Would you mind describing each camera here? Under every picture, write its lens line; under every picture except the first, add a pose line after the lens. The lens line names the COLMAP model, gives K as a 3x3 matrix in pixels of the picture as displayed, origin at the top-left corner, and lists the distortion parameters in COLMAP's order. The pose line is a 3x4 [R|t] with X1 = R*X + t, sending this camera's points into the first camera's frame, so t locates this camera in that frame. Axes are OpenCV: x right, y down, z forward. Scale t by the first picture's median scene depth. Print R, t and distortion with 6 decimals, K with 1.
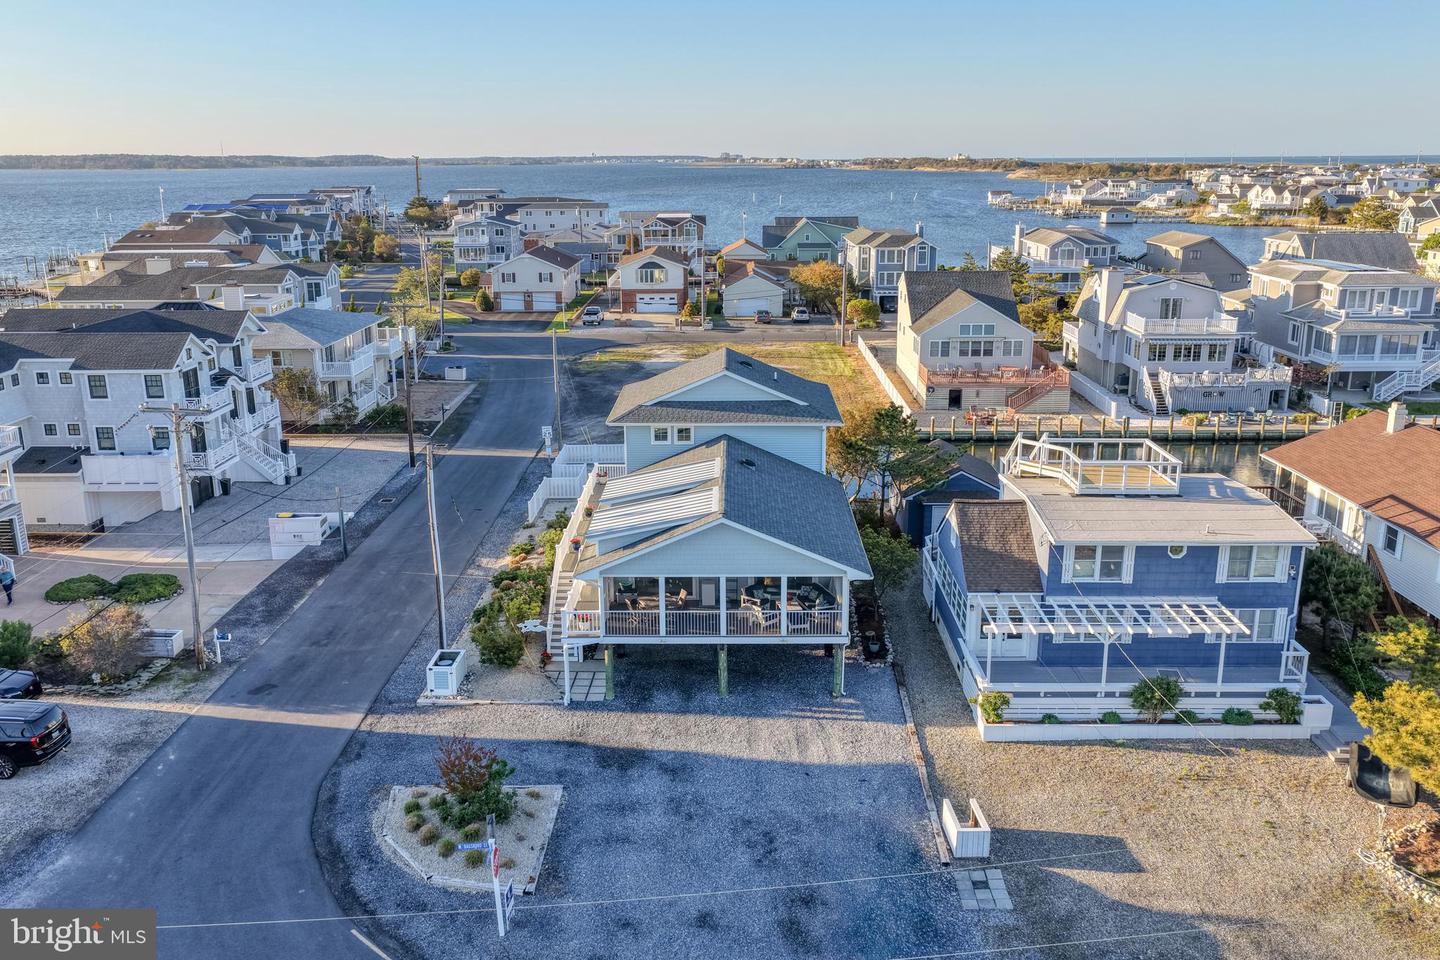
lens RADIAL K [[1201.4, 0, 720.0], [0, 1201.4, 480.0], [0, 0, 1]] dist [-0.001325, 0.009386]
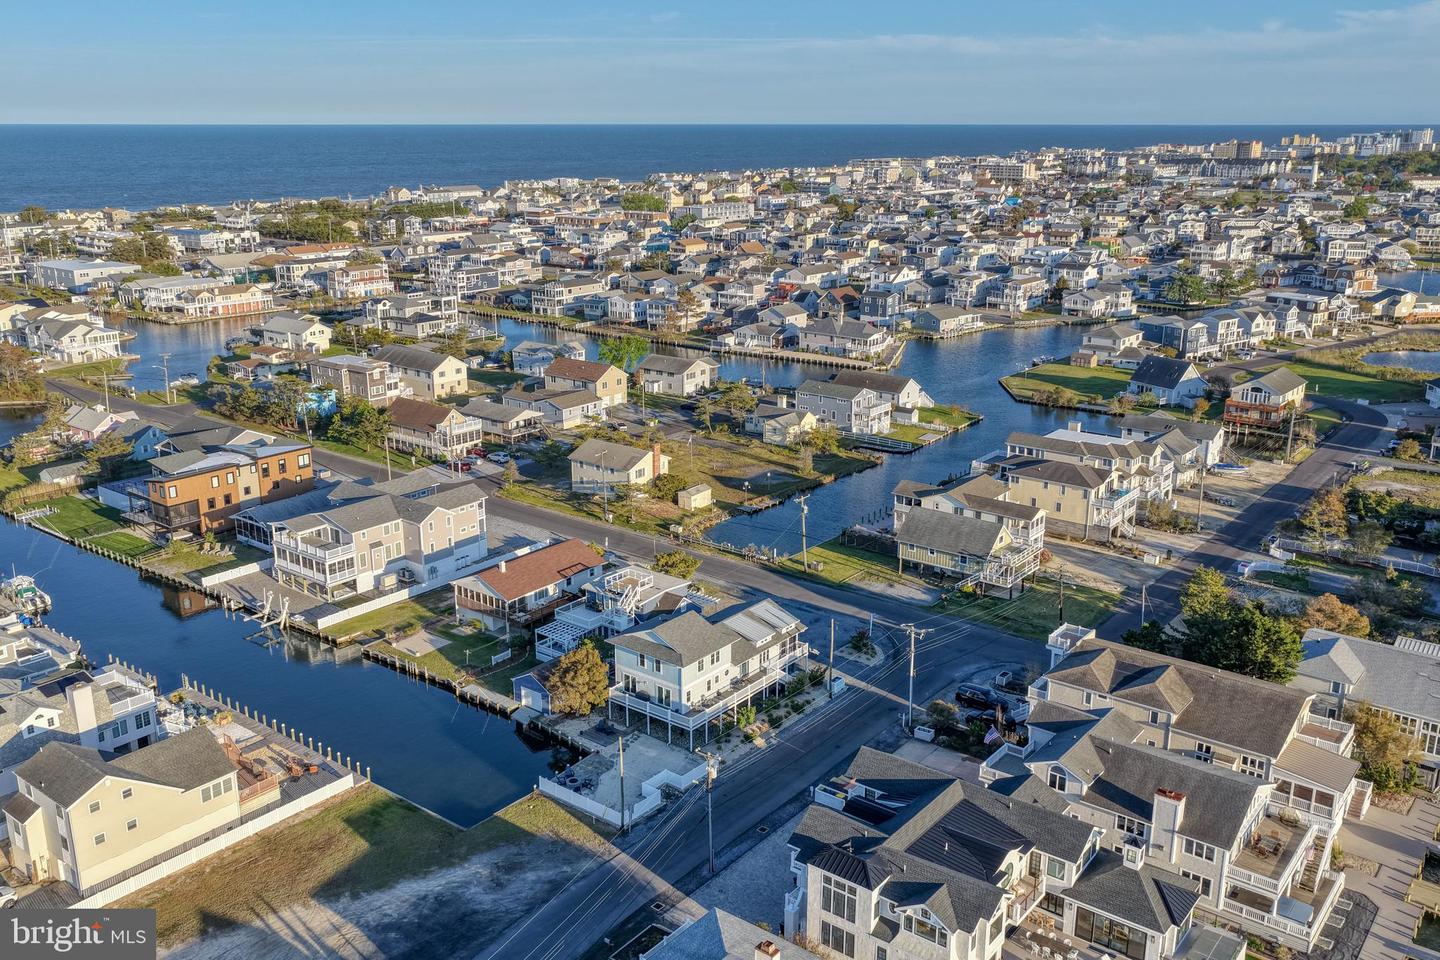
lens RADIAL K [[1240.0, 0, 720.0], [0, 1240.0, 480.0], [0, 0, 1]] dist [-0.002053, 0.009586]
pose [[-0.792934, -0.164371, 0.586718, -1.653755], [0.162445, 0.871045, 0.463565, -1.667680], [-0.587254, 0.462886, -0.663980, 2.891182]]
